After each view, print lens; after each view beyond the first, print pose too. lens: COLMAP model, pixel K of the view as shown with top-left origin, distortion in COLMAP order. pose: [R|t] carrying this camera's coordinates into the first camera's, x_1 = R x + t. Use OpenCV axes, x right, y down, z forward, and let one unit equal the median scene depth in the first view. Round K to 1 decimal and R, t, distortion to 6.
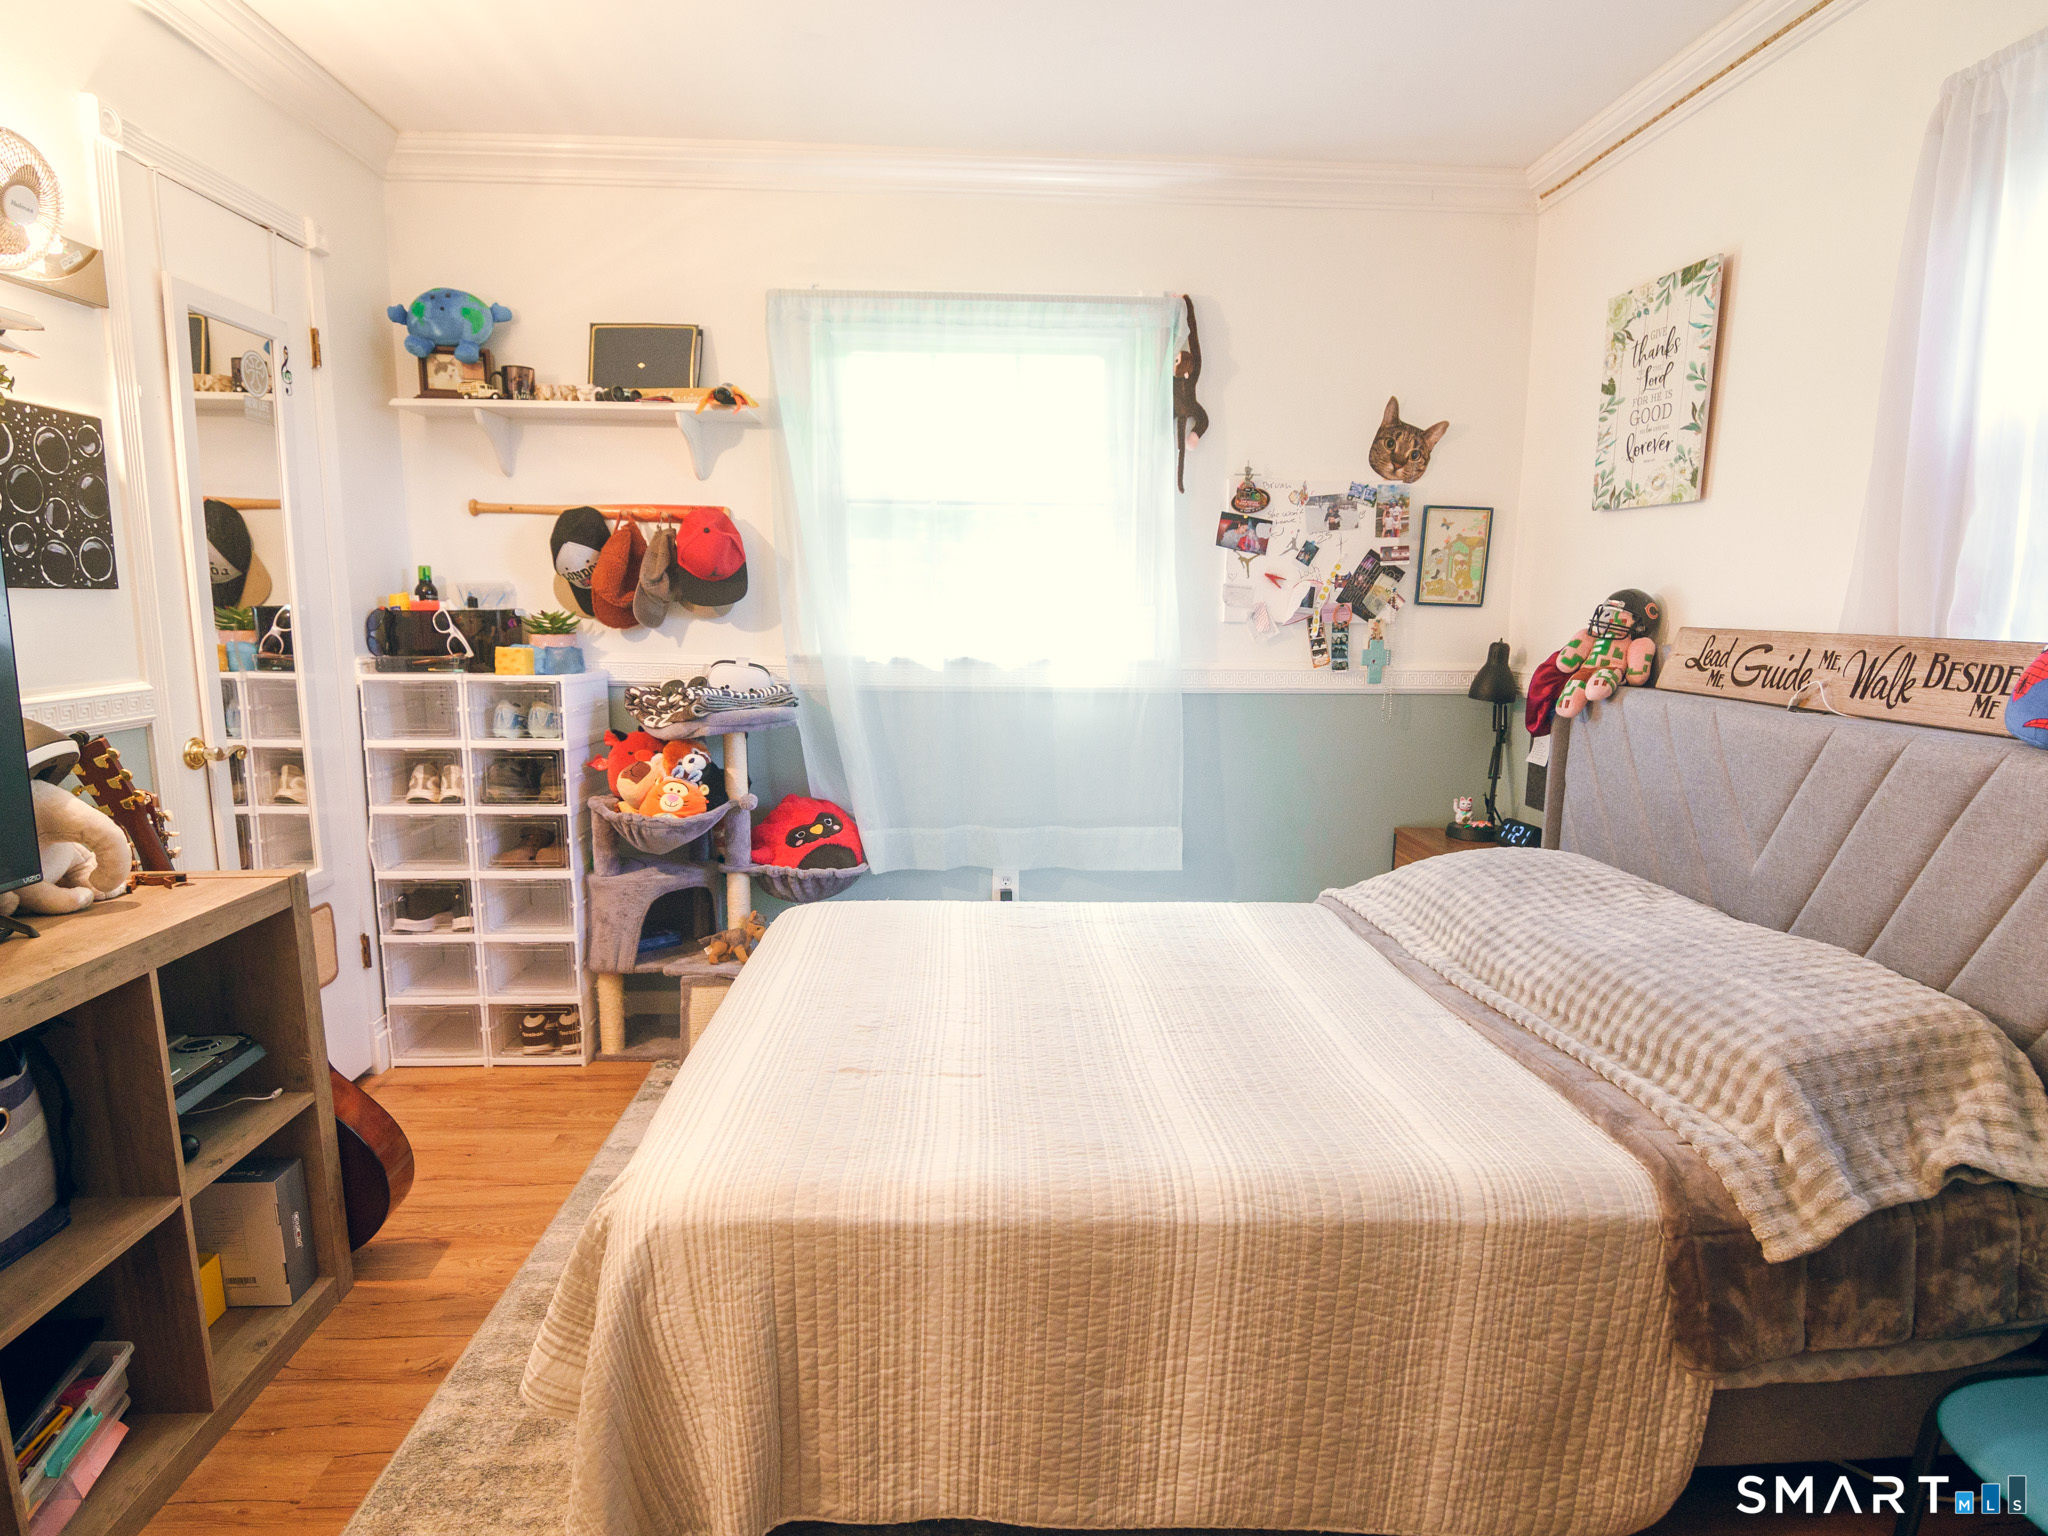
lens RADIAL K [[1121.9, 0, 1008.2], [0, 1121.9, 791.1], [0, 0, 1]] dist [-0.001017, -0.017656]
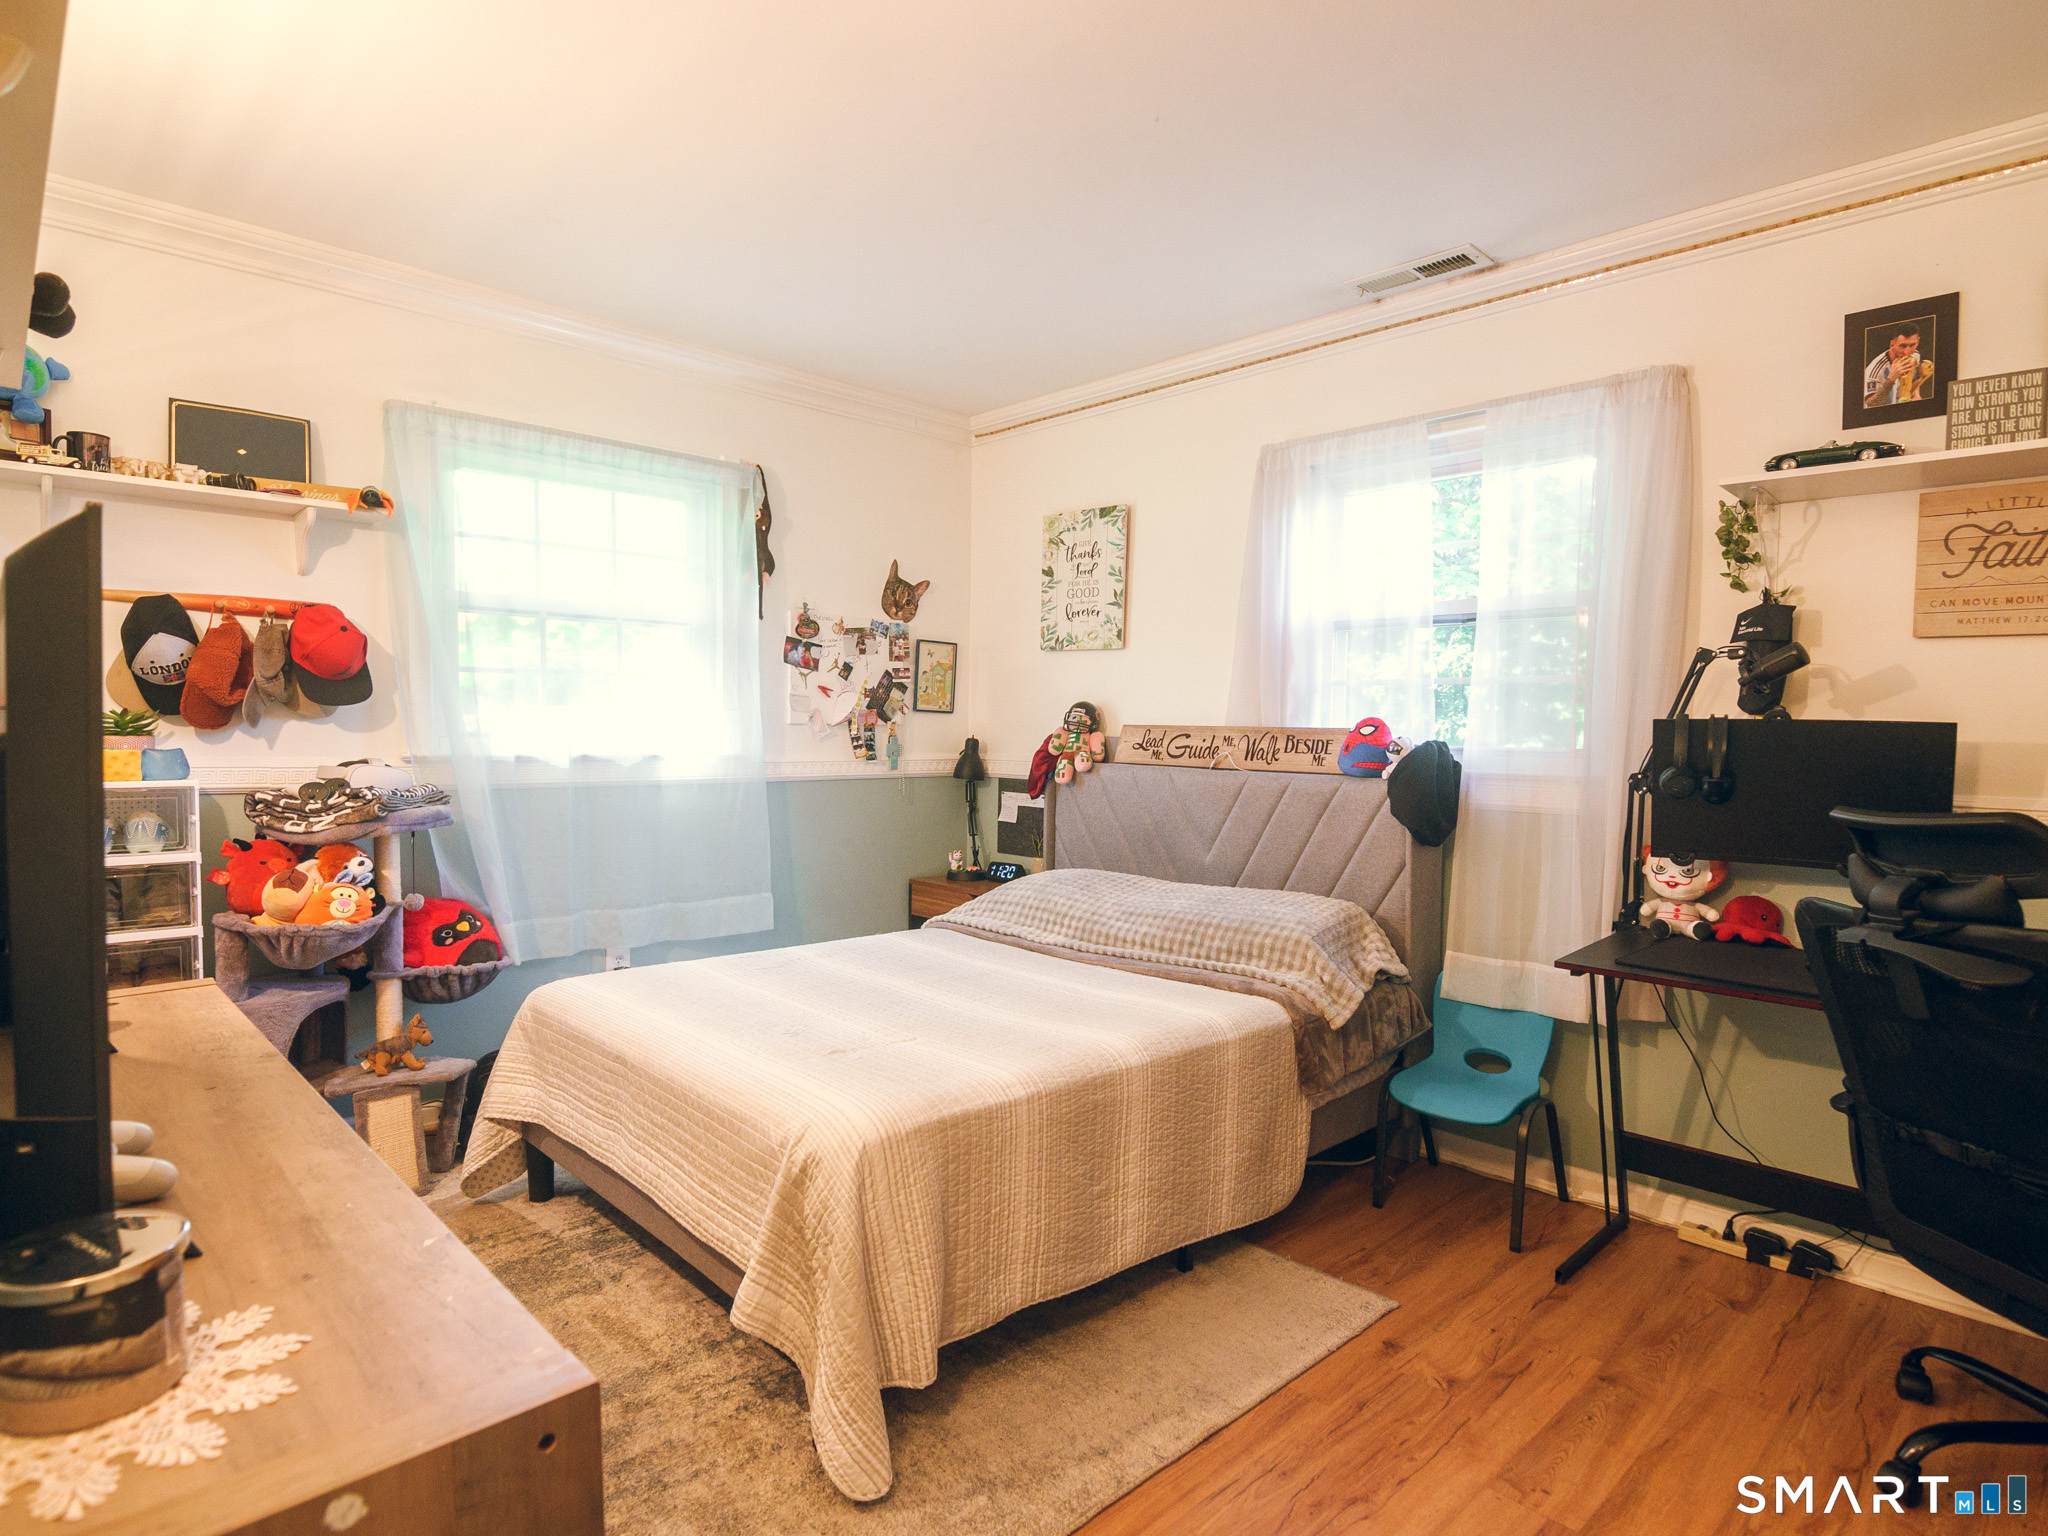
lens RADIAL K [[1121.9, 0, 1008.2], [0, 1121.9, 791.1], [0, 0, 1]] dist [-0.001017, -0.017656]
pose [[0.759745, -0.036720, 0.649183, -0.466416], [0.100675, 0.993007, -0.061652, 0.025728], [-0.642380, 0.112196, 0.758129, -0.092305]]
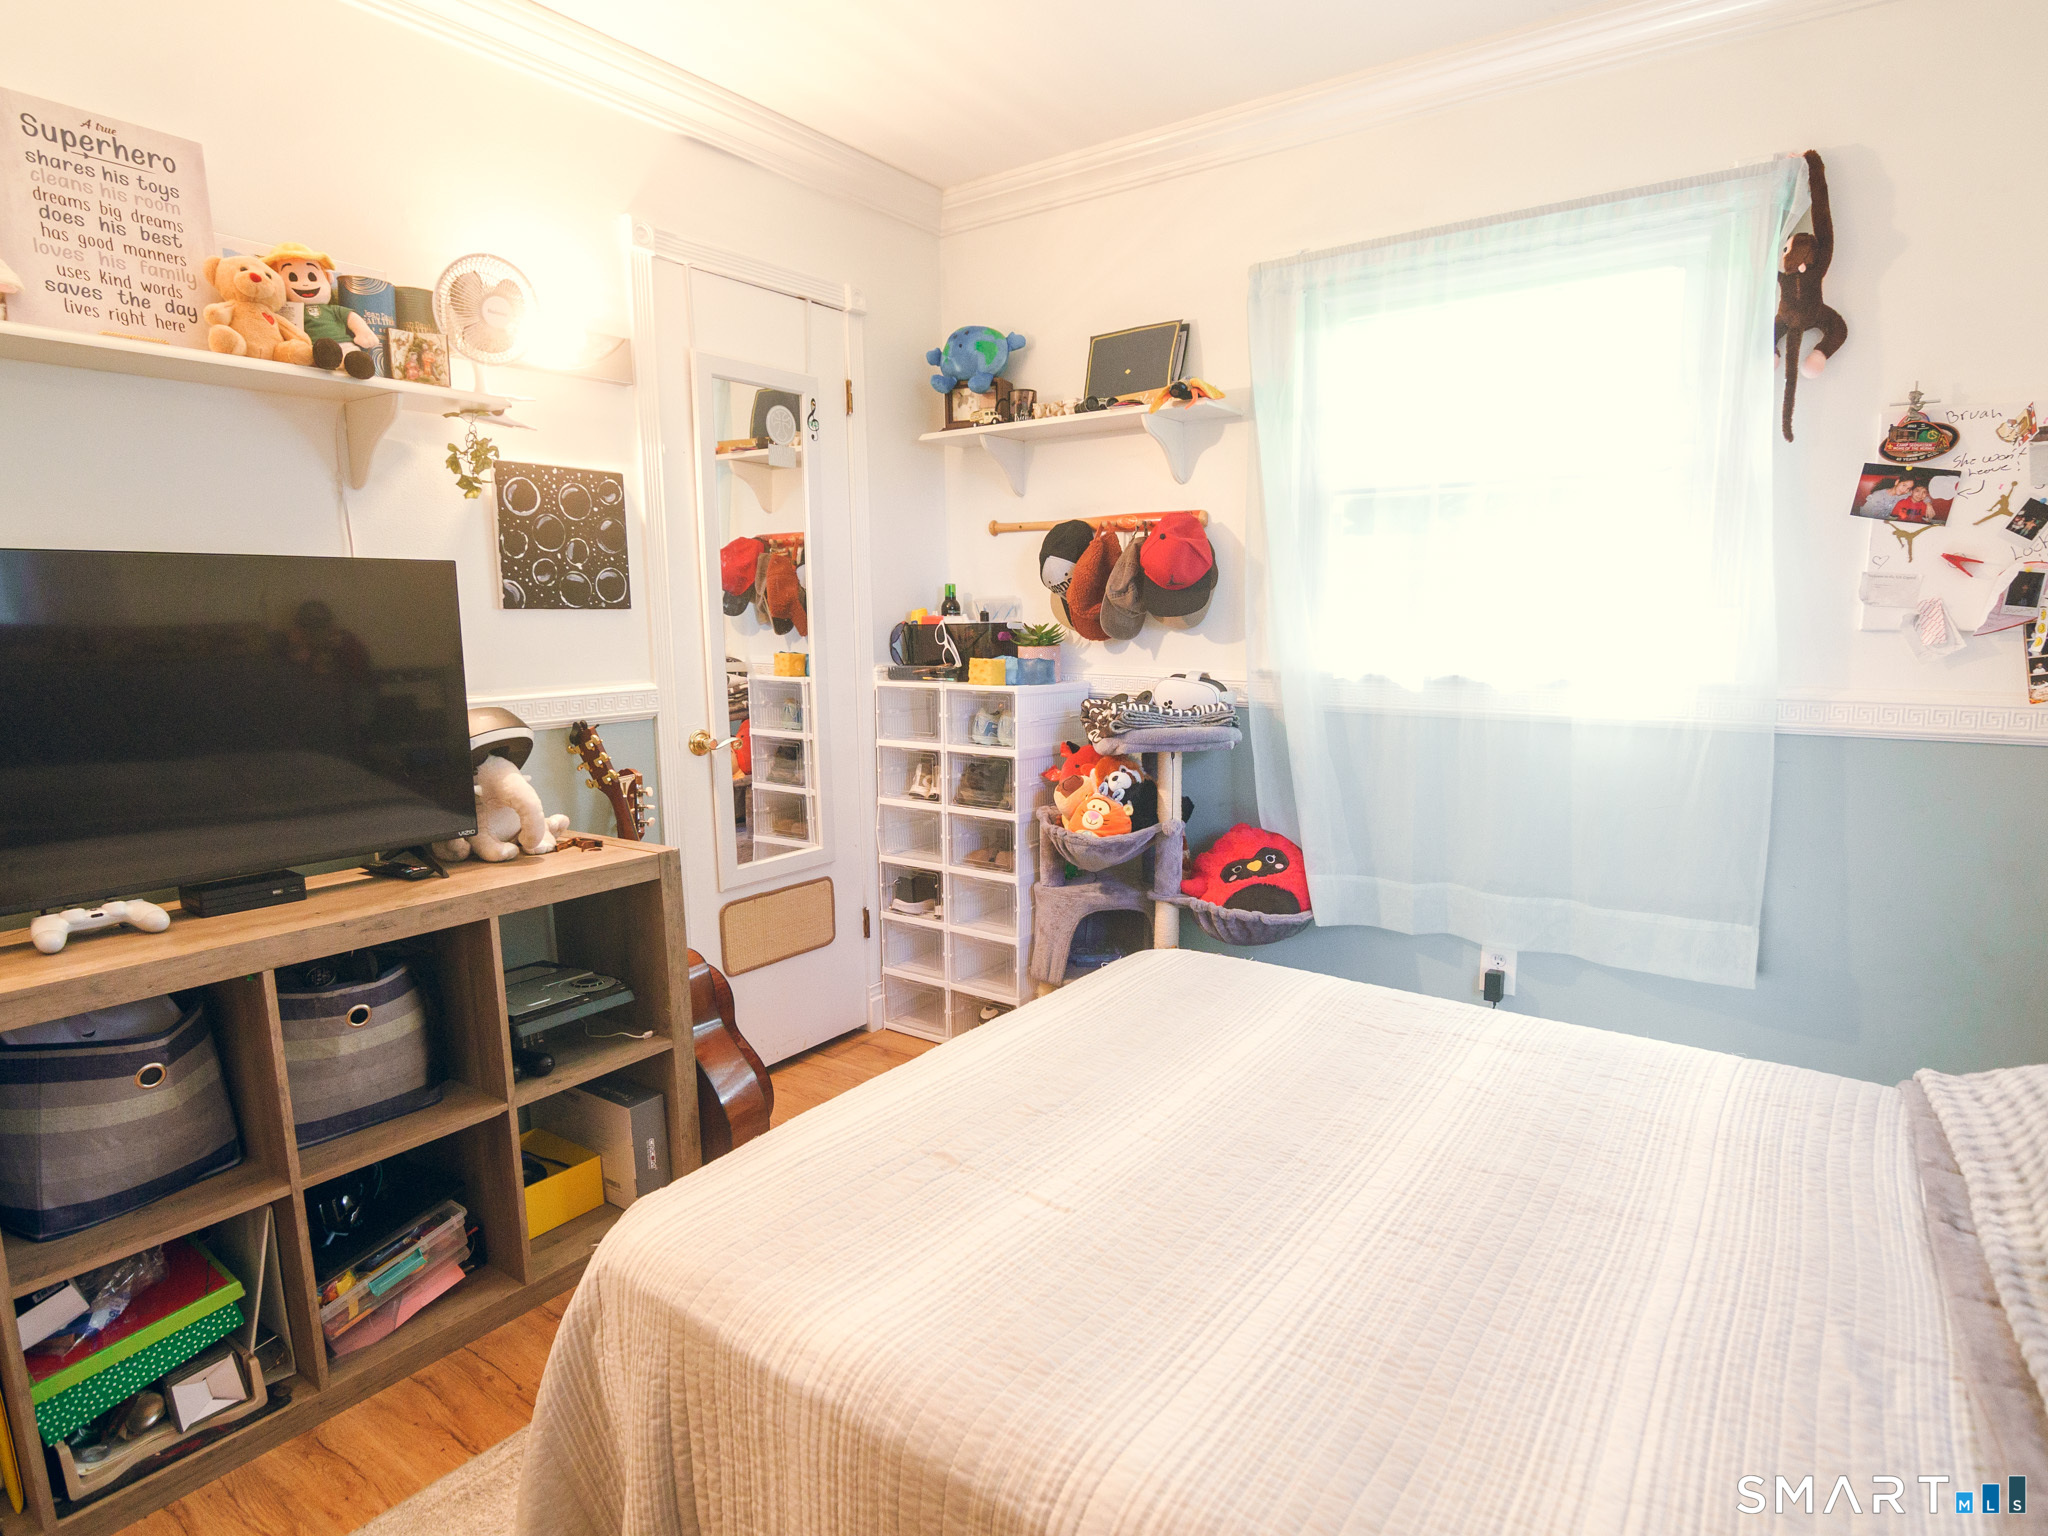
lens RADIAL K [[1097.8, 0, 1022.5], [0, 1097.8, 789.4], [0, 0, 1]] dist [-0.001612, -0.015846]
pose [[0.784521, 0.081492, -0.614724, 0.223940], [-0.087112, 0.995980, 0.020860, -0.029456], [0.613953, 0.037185, 0.788466, 0.206984]]
